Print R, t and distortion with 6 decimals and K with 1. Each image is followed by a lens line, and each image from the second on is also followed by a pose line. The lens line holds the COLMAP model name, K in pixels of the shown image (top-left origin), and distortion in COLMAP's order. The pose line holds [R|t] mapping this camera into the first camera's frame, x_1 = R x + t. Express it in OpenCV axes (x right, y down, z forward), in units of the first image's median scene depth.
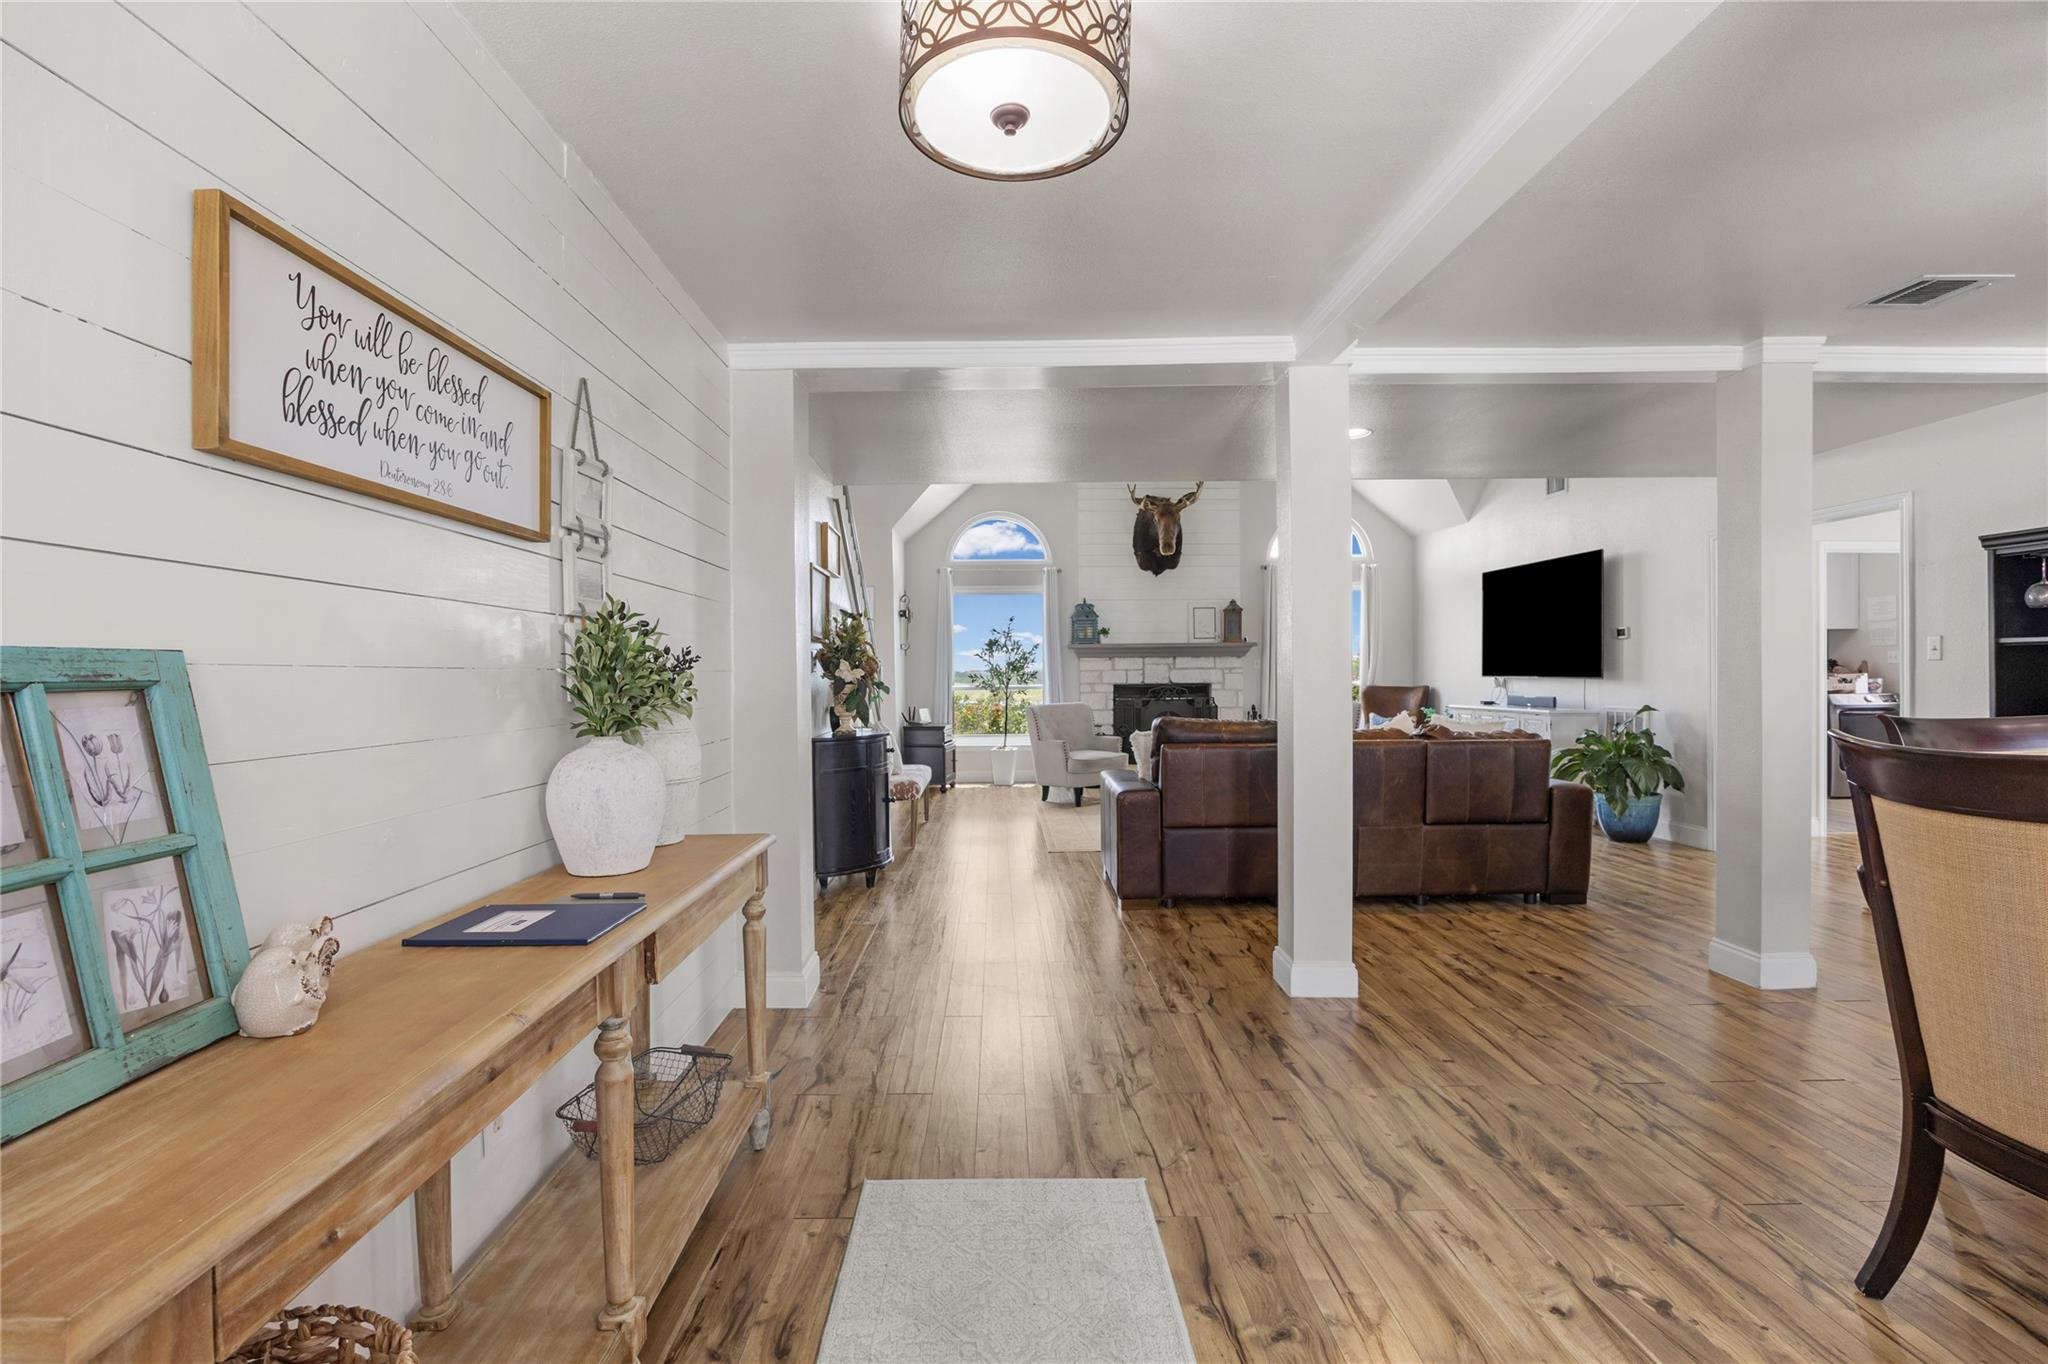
lens RADIAL K [[896.1, 0, 983.4], [0, 896.1, 669.2], [0, 0, 1]] dist [-0.000484, -0.000050]
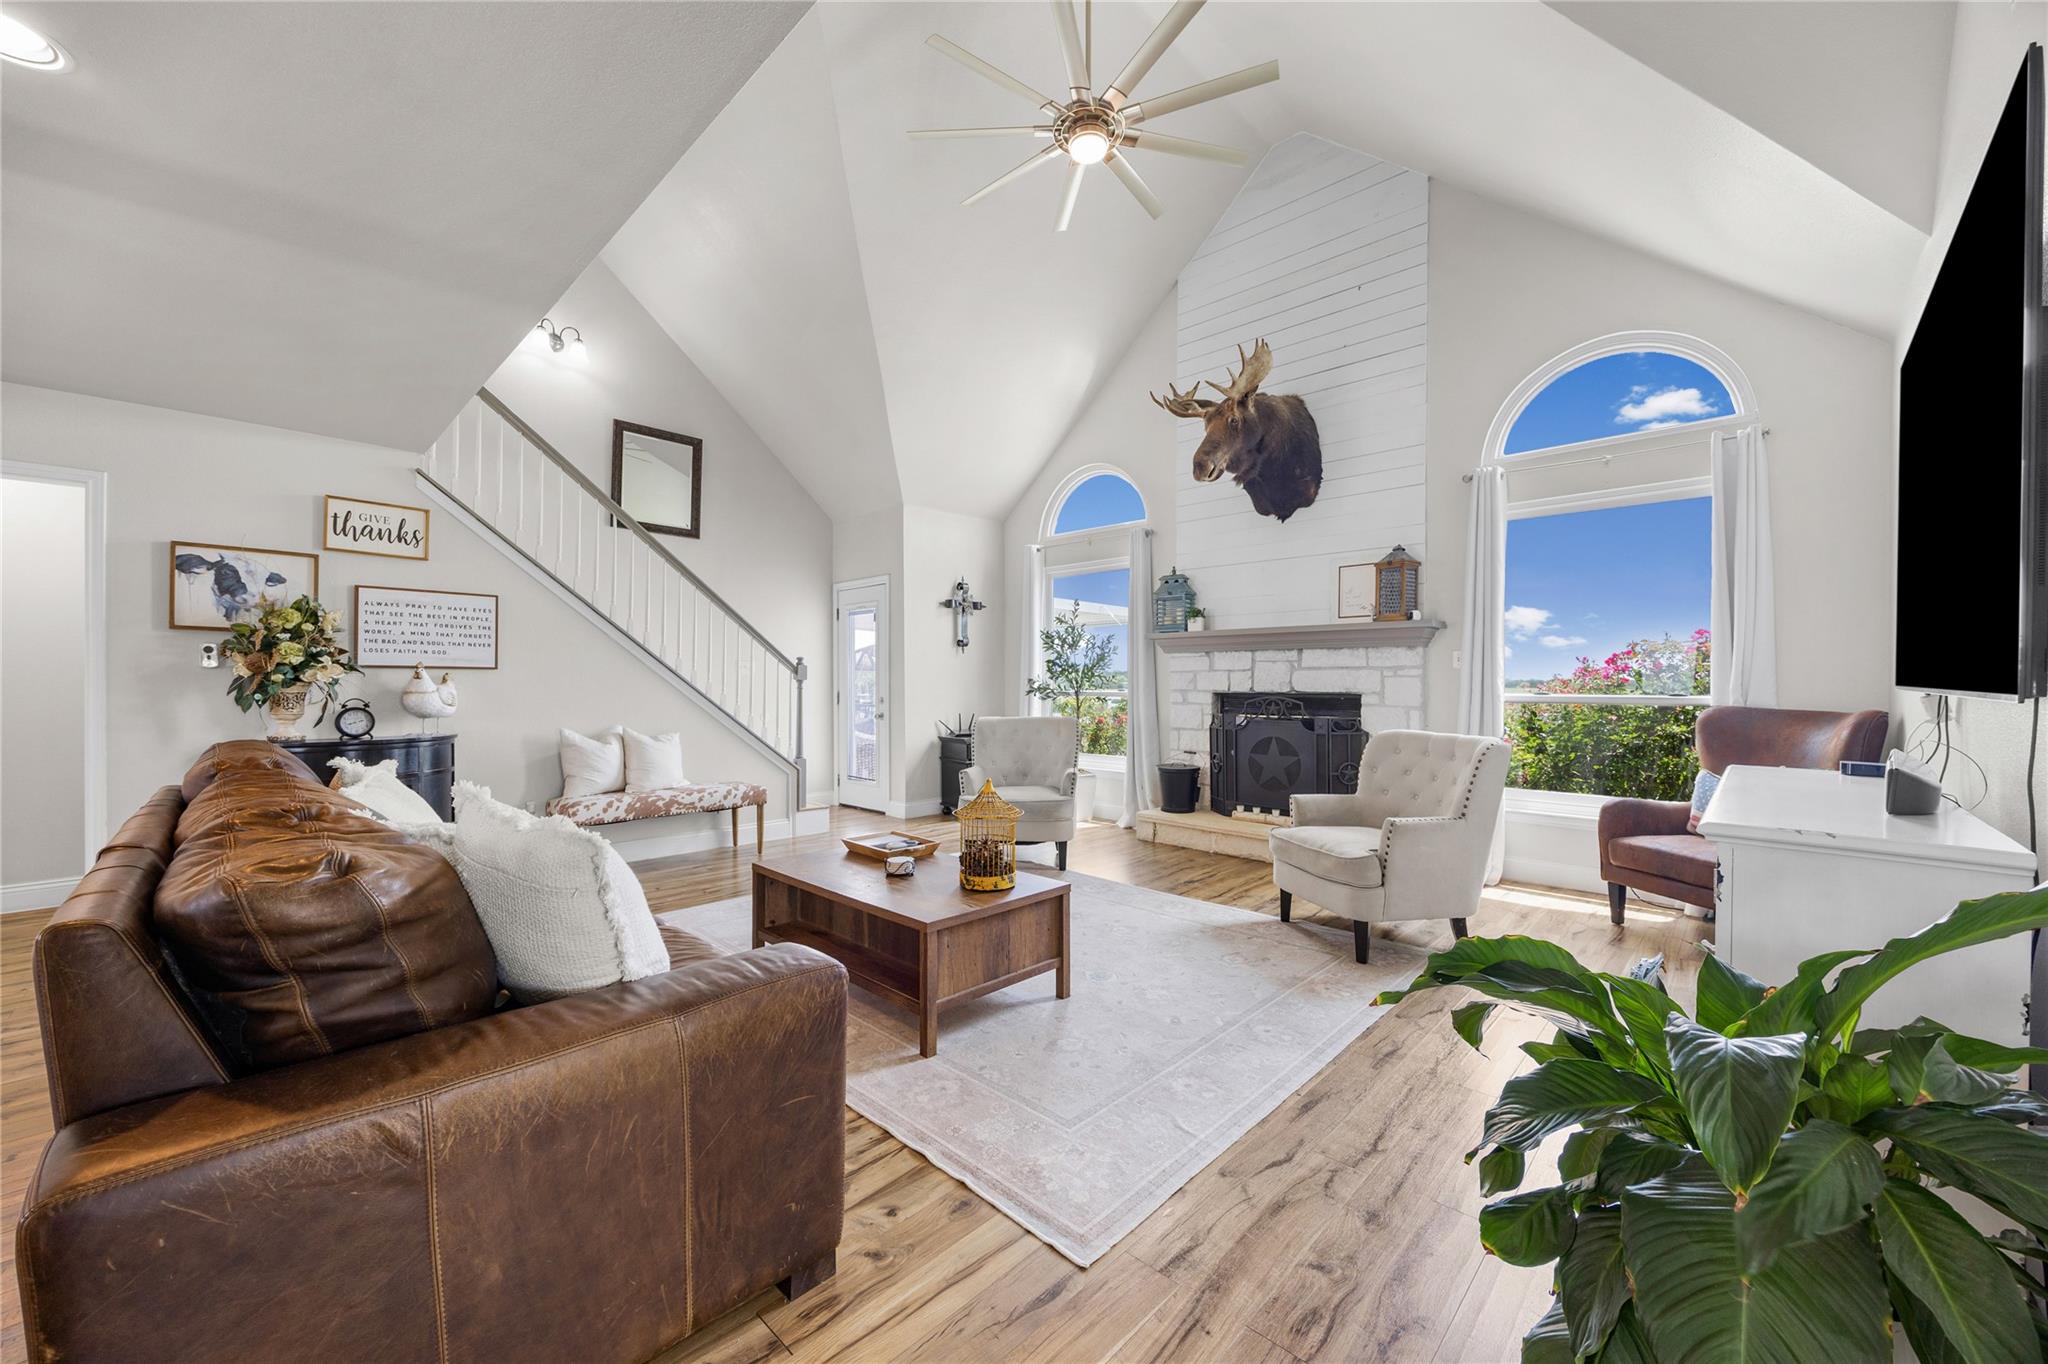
lens RADIAL K [[775.6, 0, 1024.0], [0, 775.6, 682.0], [0, 0, 1]] dist [-0.000359, -0.000049]
pose [[0.727128, 0.009655, -0.686435, 0.446550], [-0.001977, 0.999926, 0.011970, 0.002804], [0.686500, -0.007347, 0.727093, 0.490094]]
